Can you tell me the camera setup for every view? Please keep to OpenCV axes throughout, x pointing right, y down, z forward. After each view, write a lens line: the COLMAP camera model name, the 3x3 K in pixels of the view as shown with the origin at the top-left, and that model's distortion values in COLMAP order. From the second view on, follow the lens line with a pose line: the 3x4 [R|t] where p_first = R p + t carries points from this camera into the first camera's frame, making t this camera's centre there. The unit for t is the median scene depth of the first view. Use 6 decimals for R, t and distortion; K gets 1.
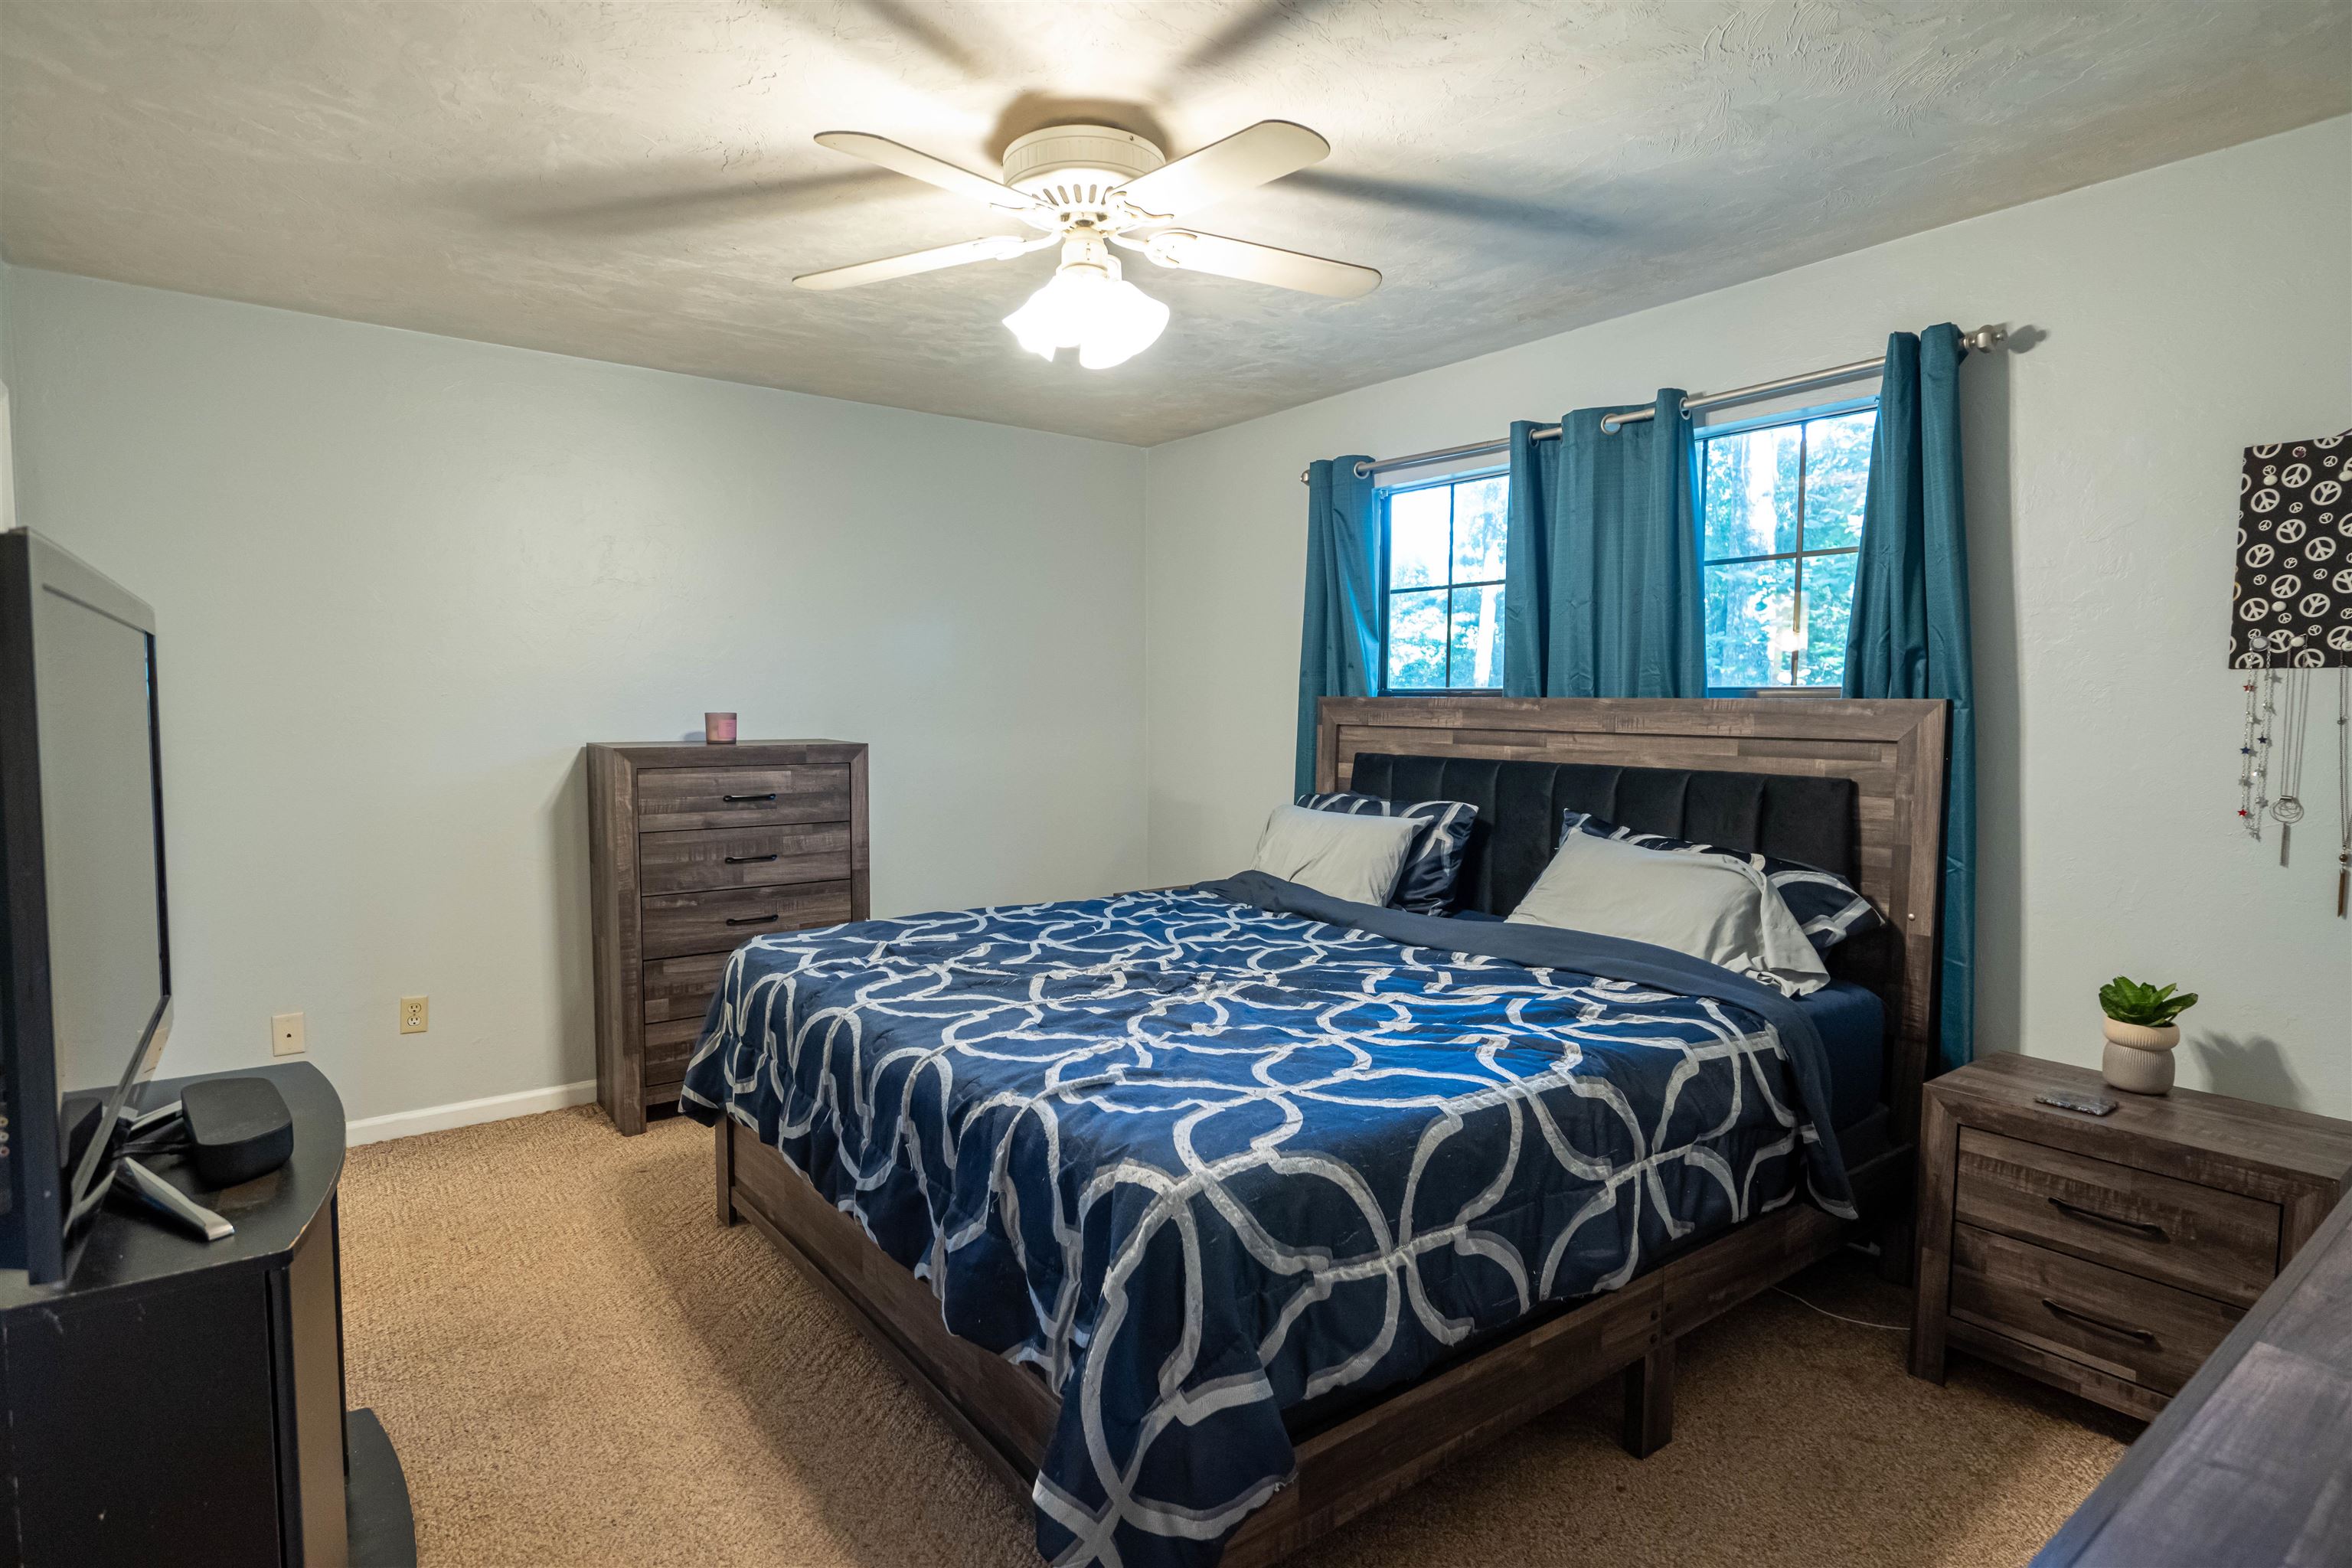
lens RADIAL K [[1202.3, 0, 1174.9], [0, 1202.3, 786.6], [0, 0, 1]] dist [-0.004156, 0.000715]
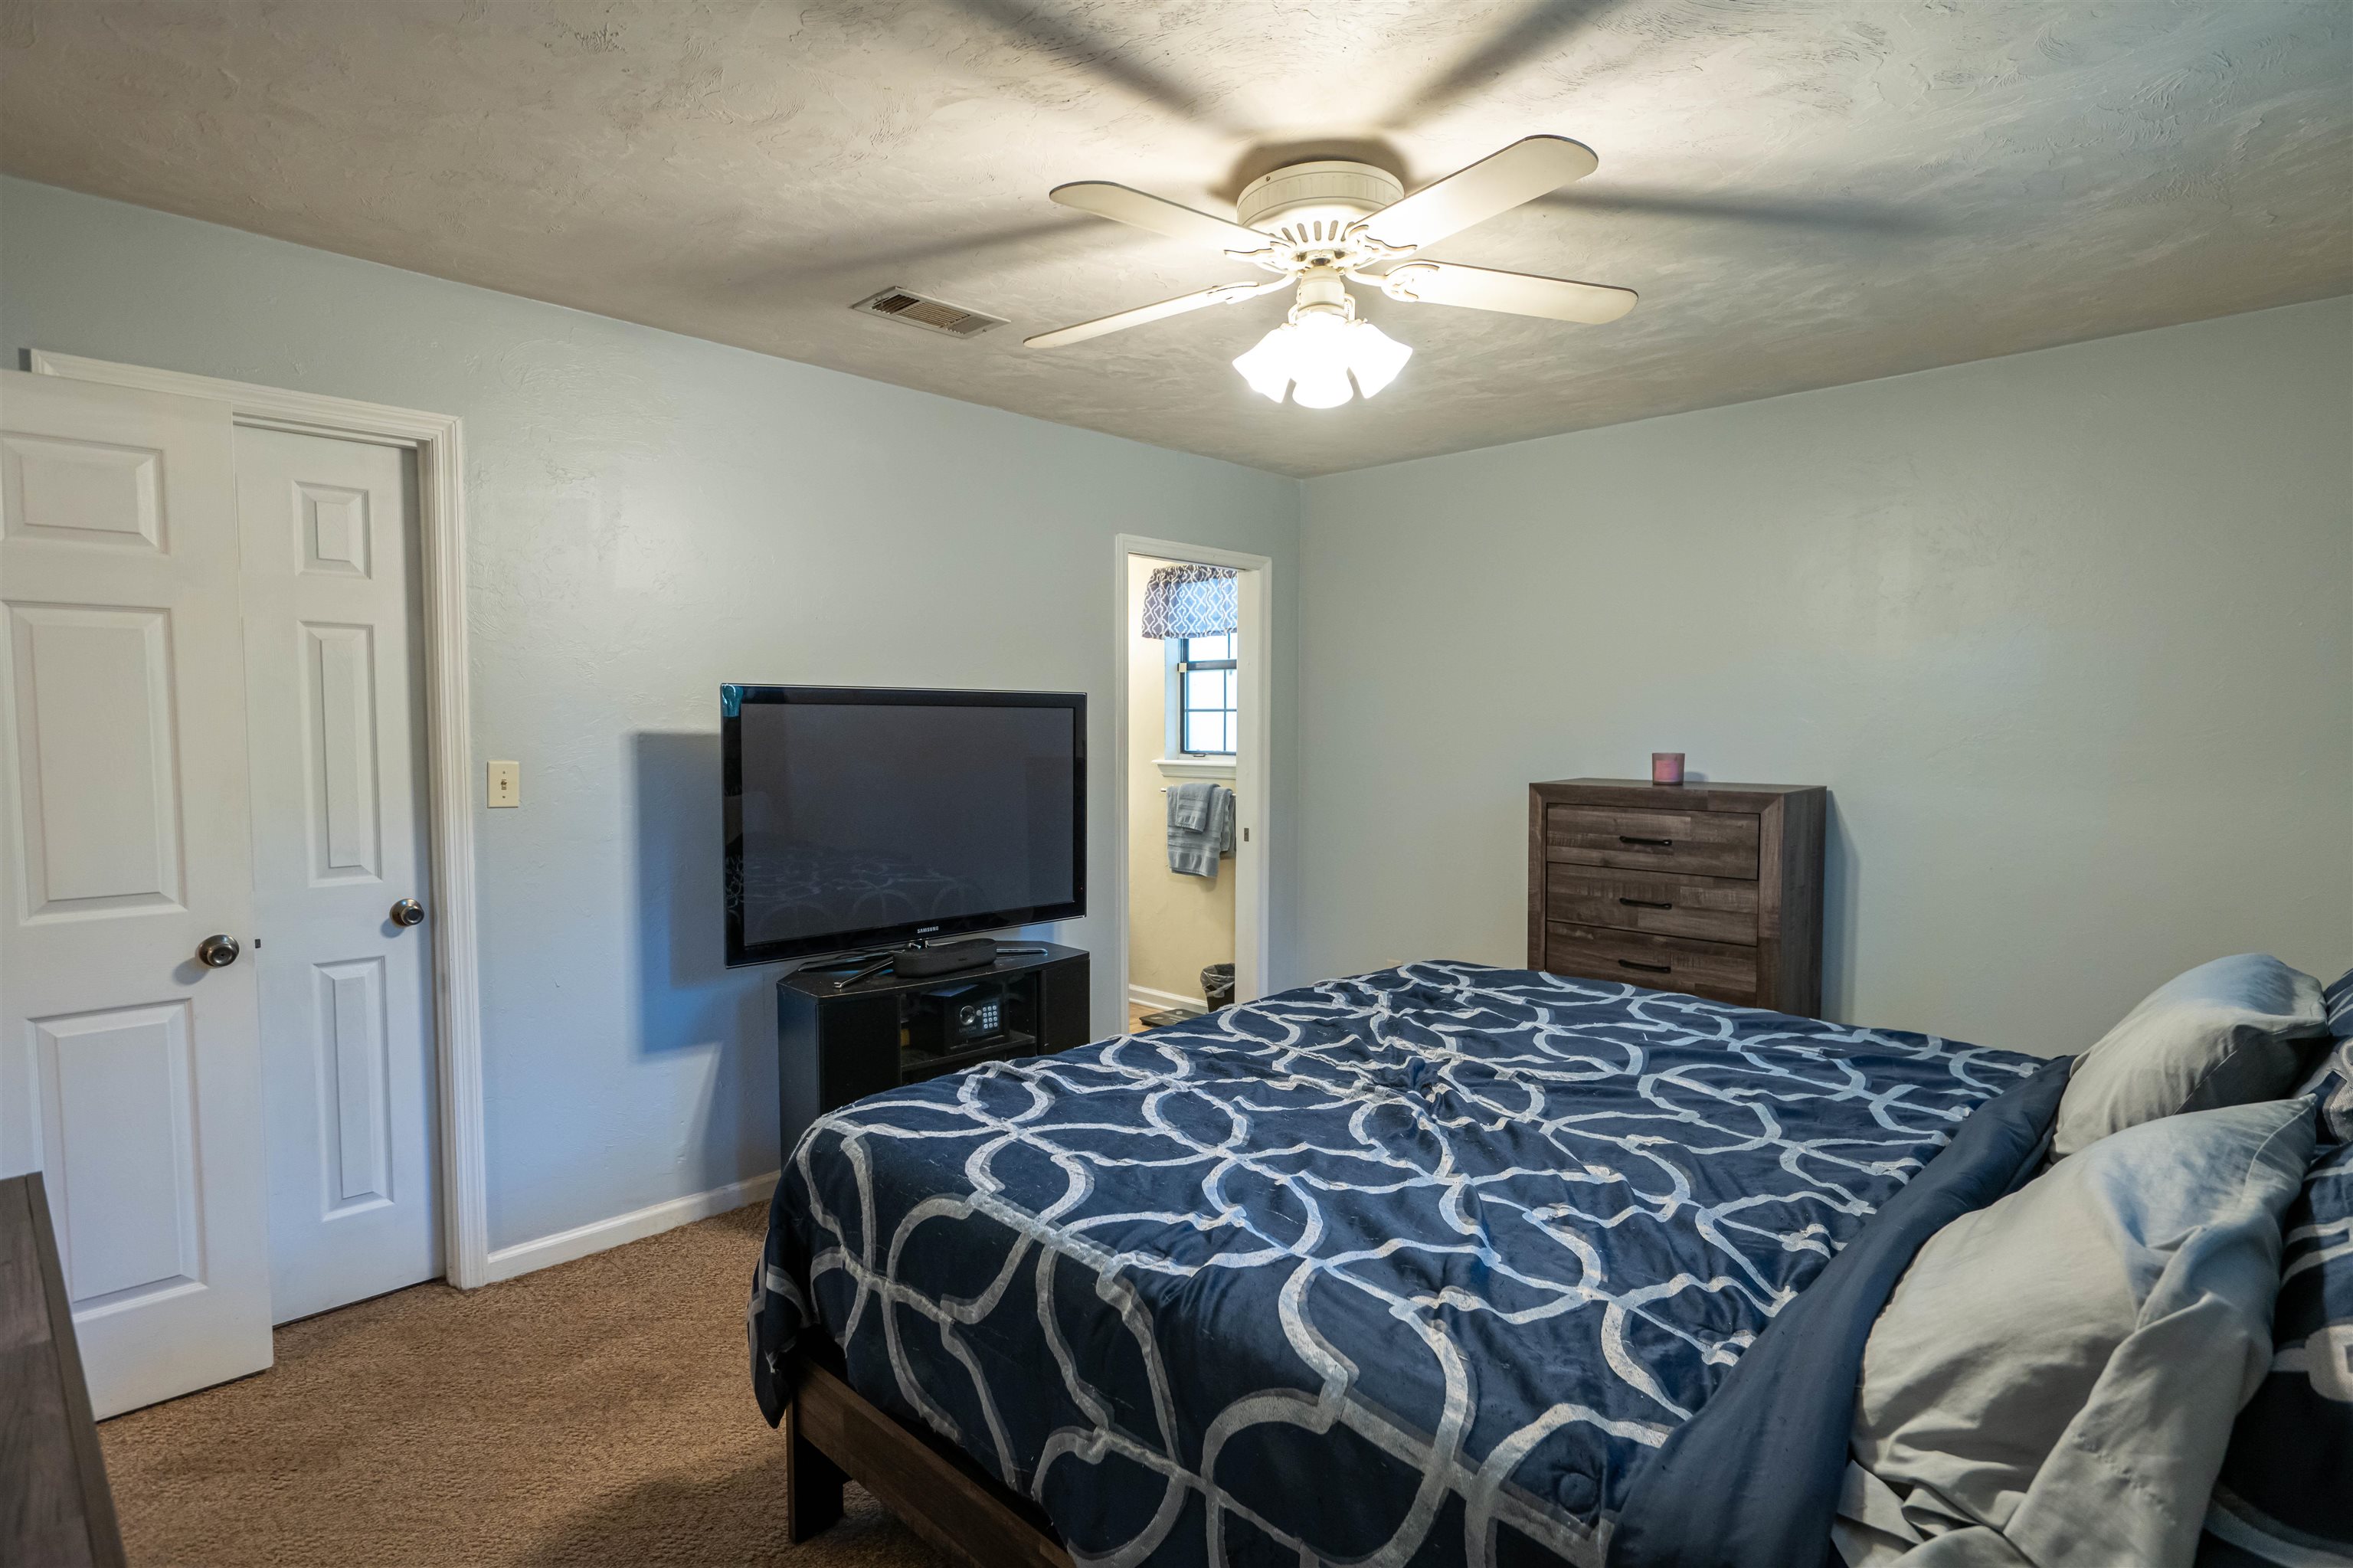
lens RADIAL K [[1202.8, 0, 1175.4], [0, 1202.8, 786.6], [0, 0, 1]] dist [-0.004156, 0.000715]
pose [[0.149532, 0.048533, -0.987565, 0.561716], [-0.068968, 0.996874, 0.038548, -0.046853], [0.986349, 0.062346, 0.152412, 0.480636]]
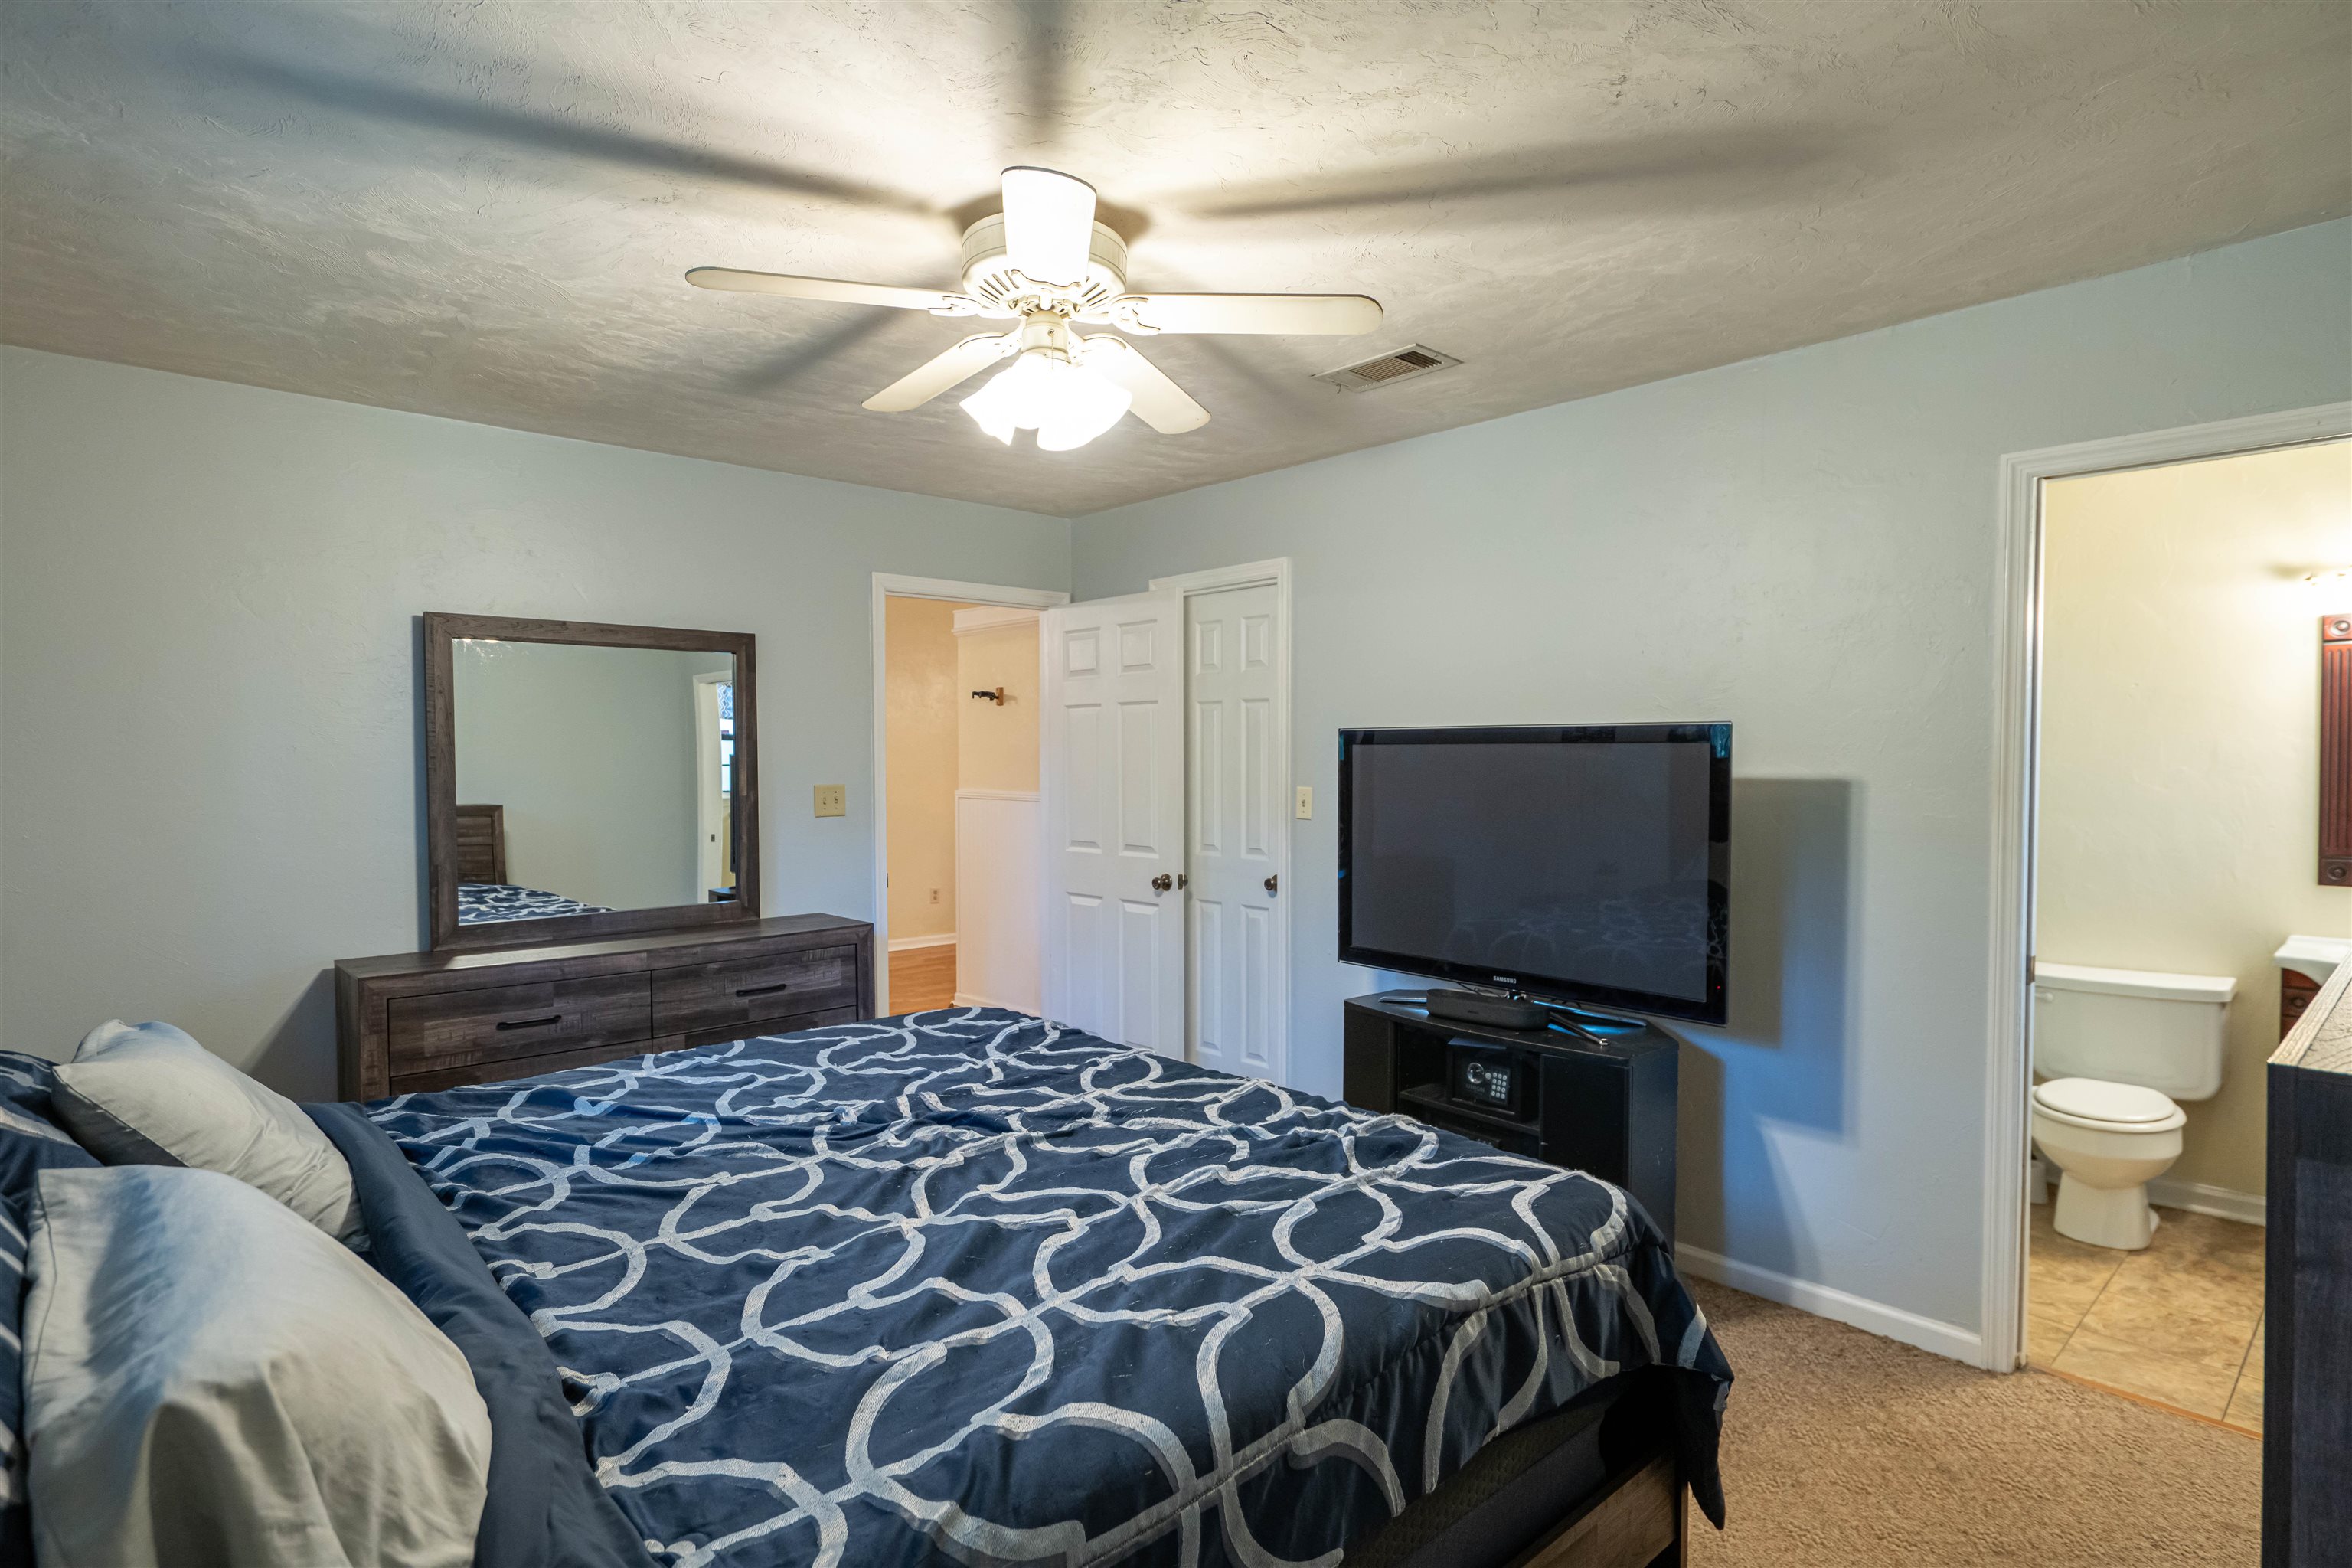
lens RADIAL K [[1202.5, 0, 1180.2], [0, 1202.5, 780.3], [0, 0, 1]] dist [0.000812, 0.001098]
pose [[-0.996499, 0.002040, -0.083580, 0.161230], [-0.005823, 0.995581, 0.093726, -0.089868], [0.083402, 0.093884, -0.992084, 0.986336]]
